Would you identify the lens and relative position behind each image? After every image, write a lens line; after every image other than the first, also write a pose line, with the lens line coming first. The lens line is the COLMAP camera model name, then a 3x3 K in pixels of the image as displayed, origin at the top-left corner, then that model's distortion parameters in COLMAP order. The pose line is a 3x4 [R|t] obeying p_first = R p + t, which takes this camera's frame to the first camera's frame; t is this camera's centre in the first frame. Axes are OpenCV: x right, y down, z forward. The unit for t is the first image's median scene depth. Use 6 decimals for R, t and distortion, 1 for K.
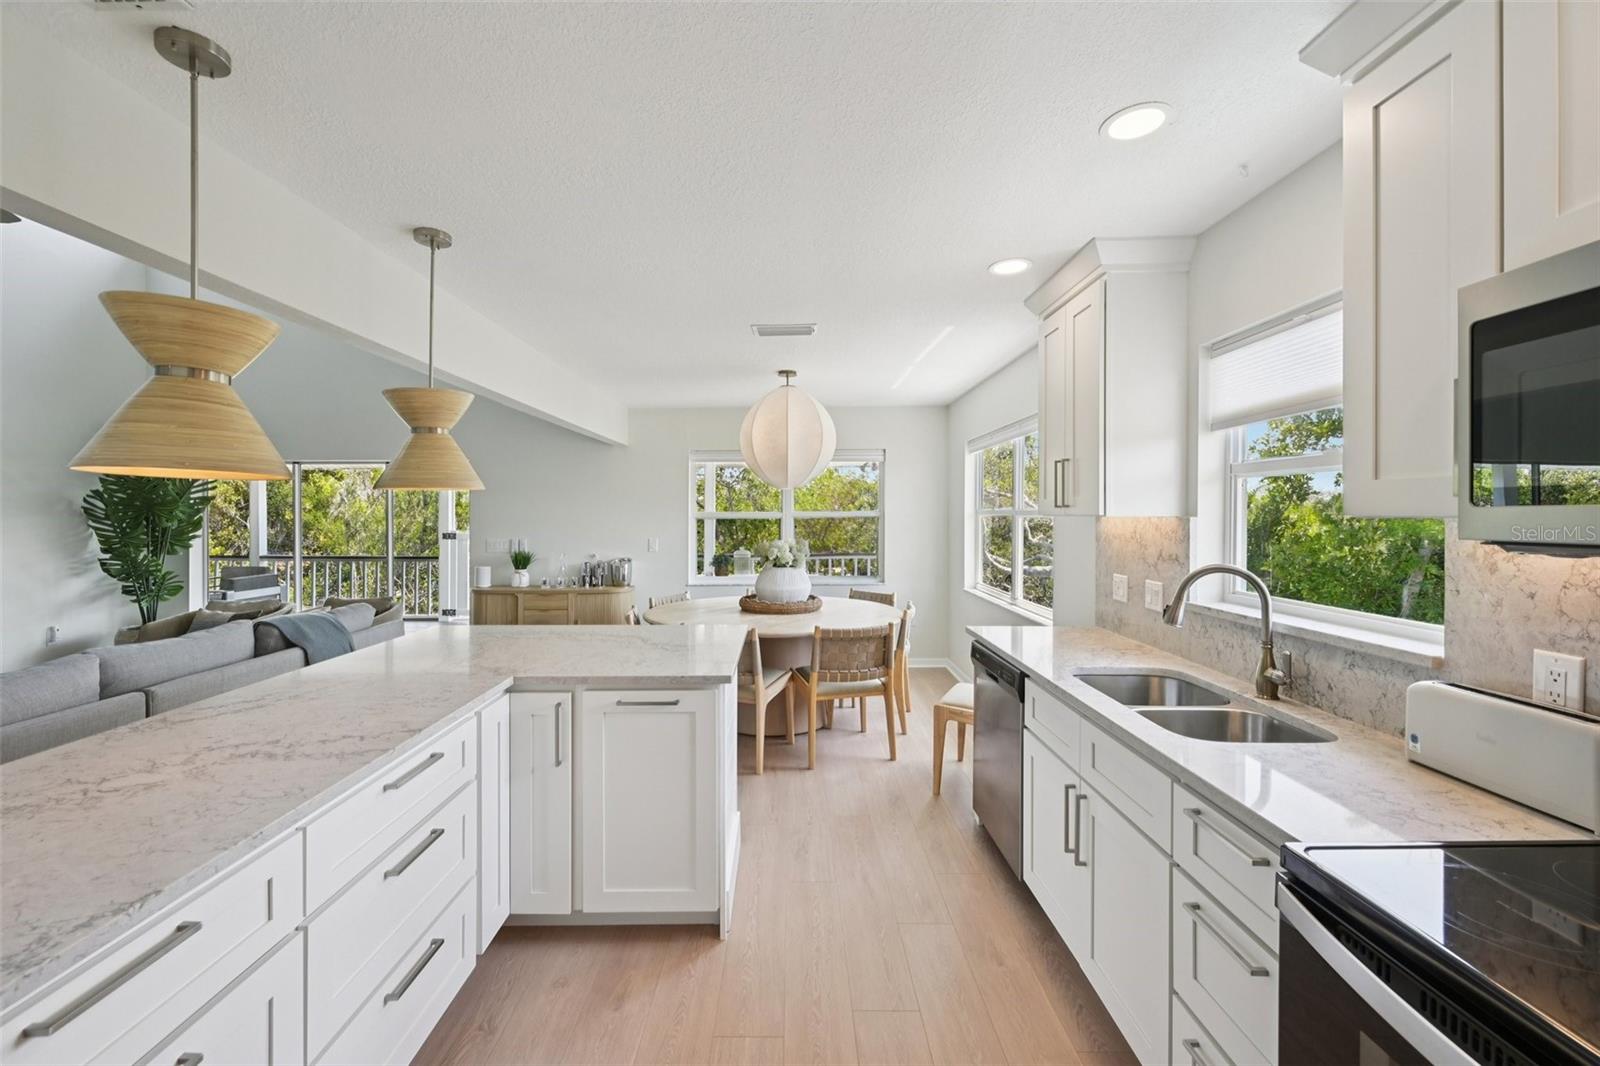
lens RADIAL K [[637.2, 0, 799.2], [0, 637.2, 511.8], [0, 0, 1]] dist [0.000503, 0.000268]
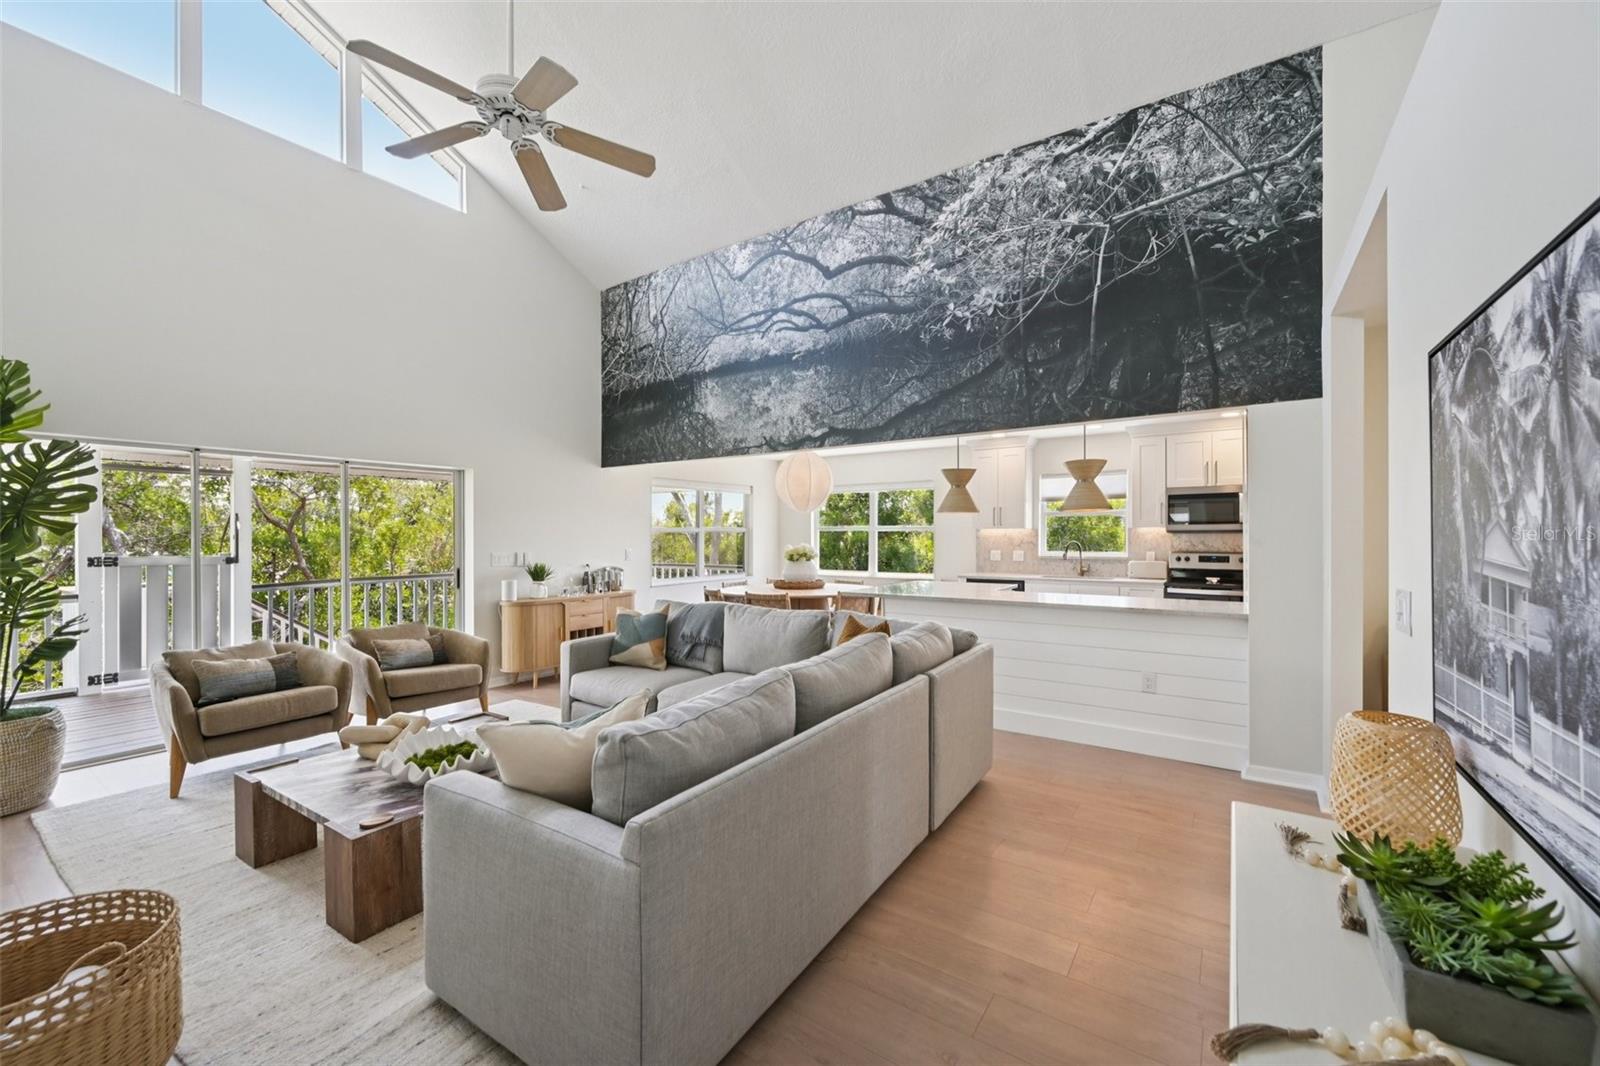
lens RADIAL K [[637.2, 0, 804.5], [0, 637.2, 537.7], [0, 0, 1]] dist [0.000503, 0.000268]
pose [[0.569479, -0.003842, 0.821997, -1.085981], [-0.000551, 0.999987, 0.005056, 0.015807], [-0.822006, -0.003333, 0.569470, 0.070917]]
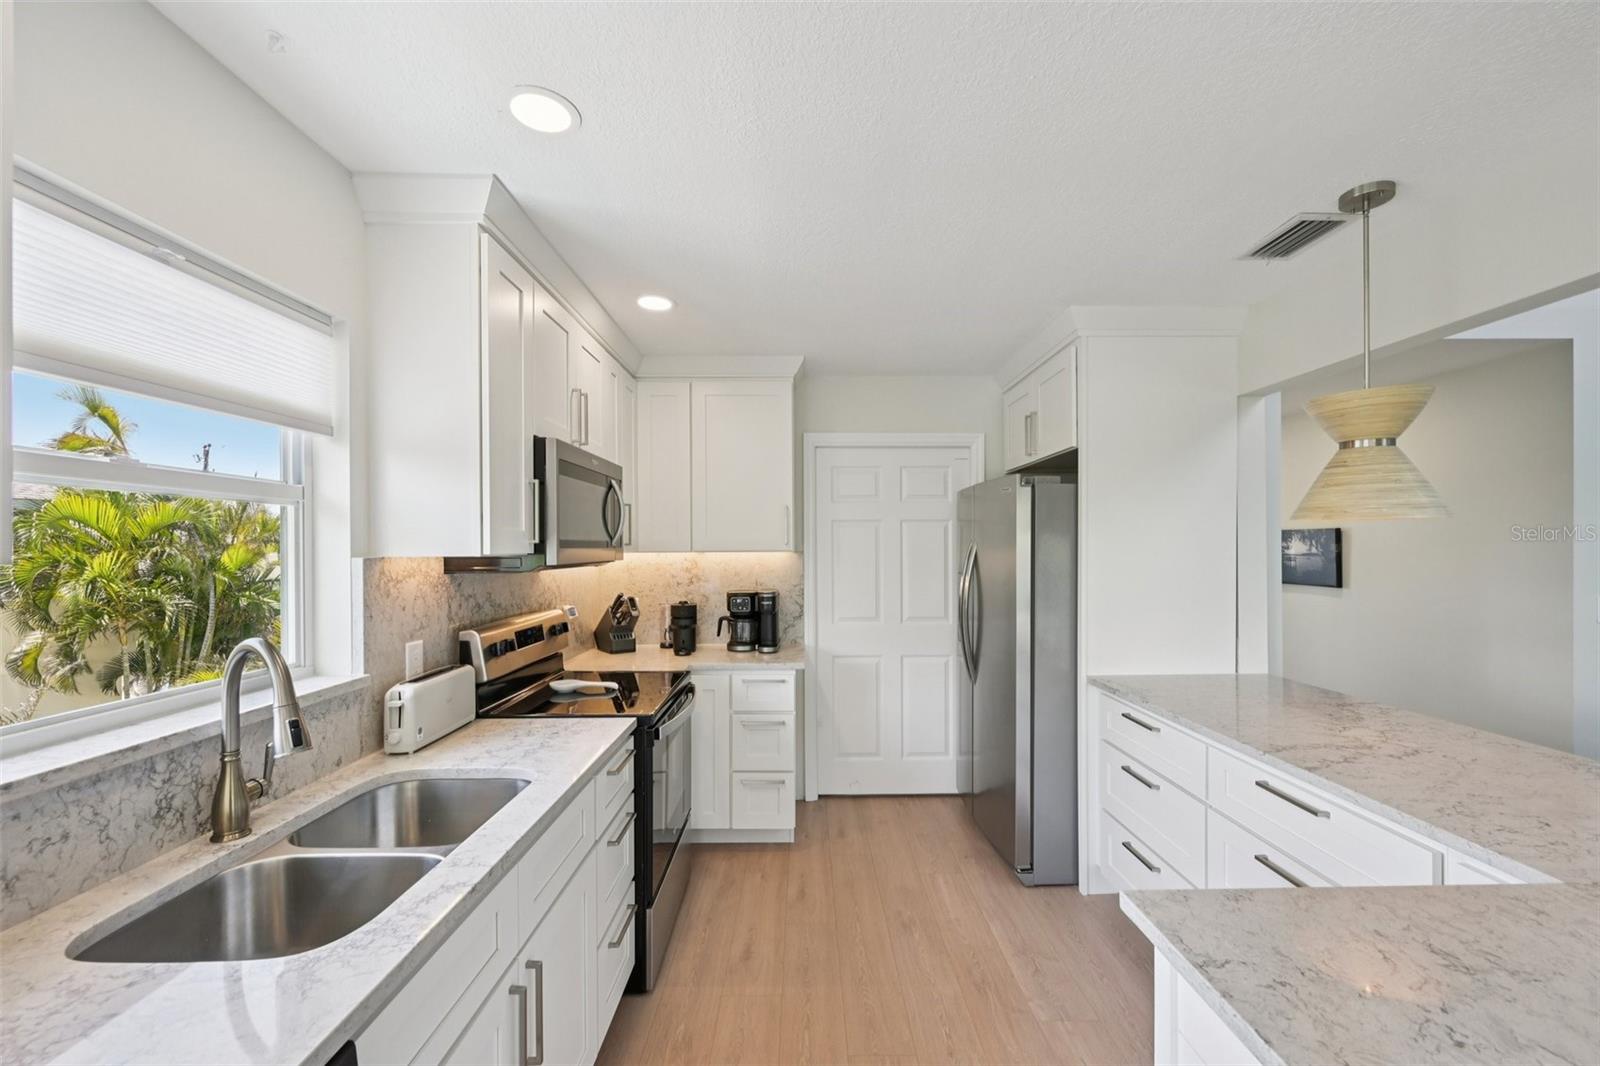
lens RADIAL K [[637.2, 0, 807.3], [0, 637.2, 540.9], [0, 0, 1]] dist [0.000503, 0.000268]
pose [[-0.999985, 0.005419, -0.000031, 0.048032], [0.005419, 0.999853, -0.016292, 0.000941], [-0.000057, -0.016292, -0.999867, 0.556402]]
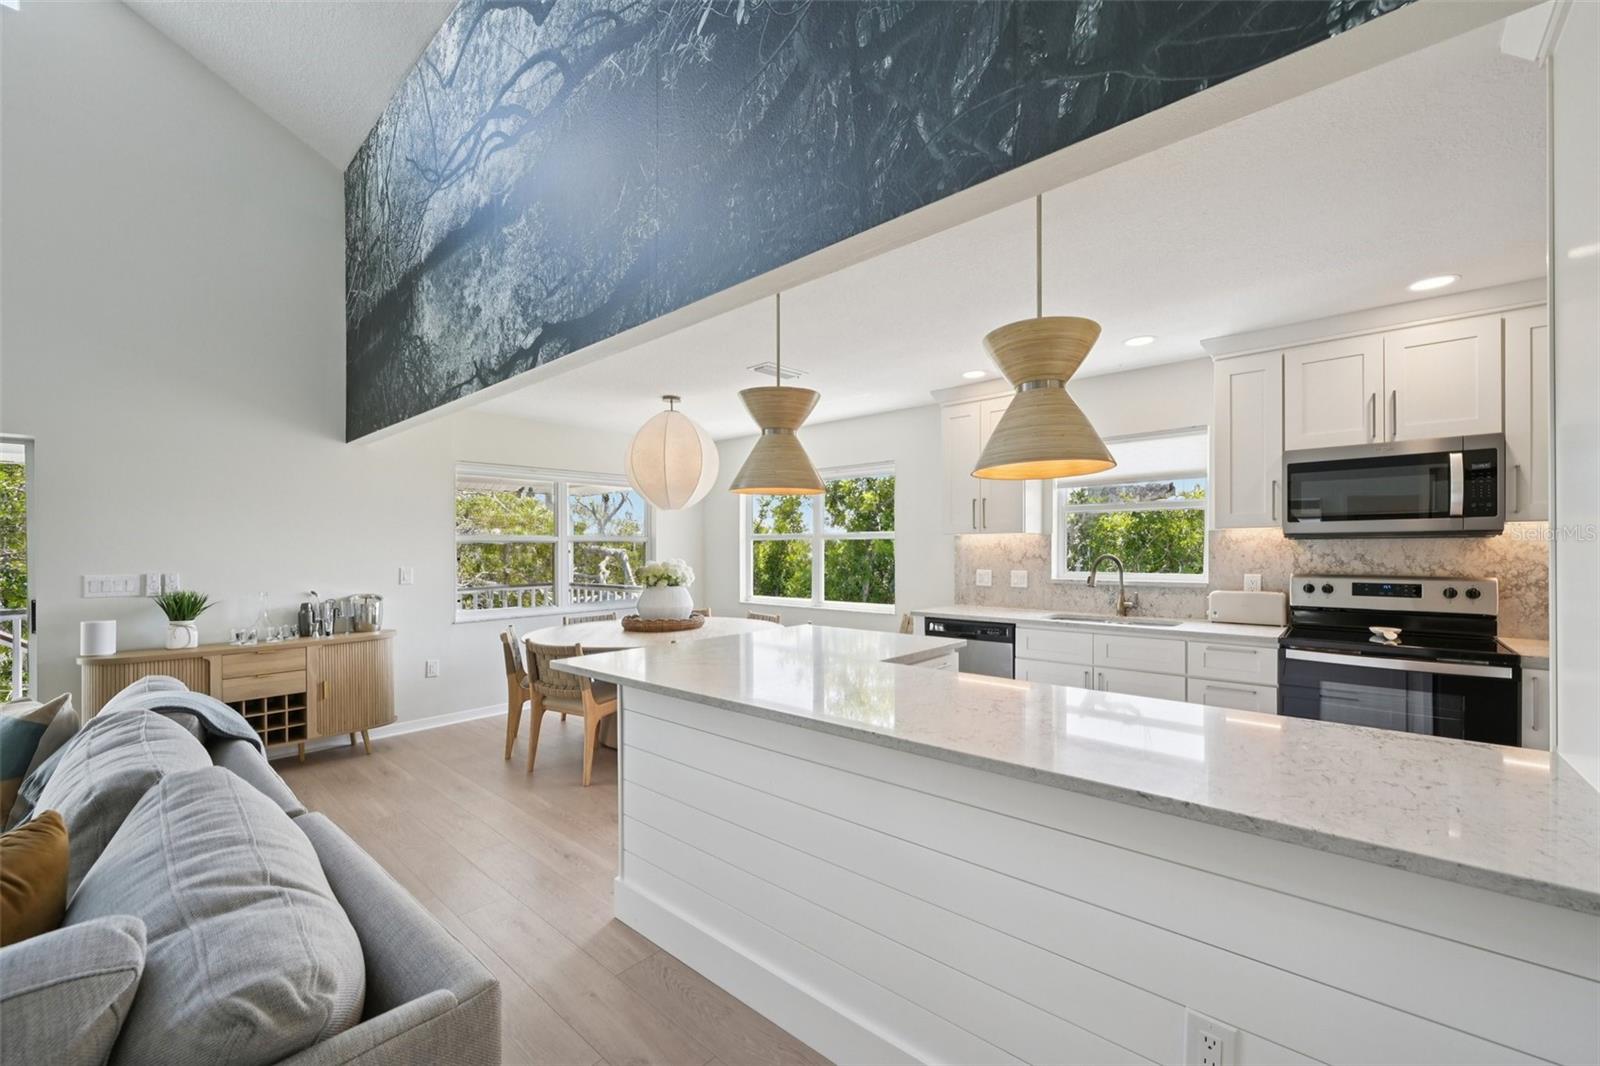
lens RADIAL K [[637.2, 0, 809.6], [0, 637.2, 549.6], [0, 0, 1]] dist [0.000503, 0.000268]
pose [[0.666446, -0.002343, 0.745549, -0.518126], [0.002053, 0.999997, 0.001308, 0.021278], [-0.745550, 0.000659, 0.666449, 0.121497]]
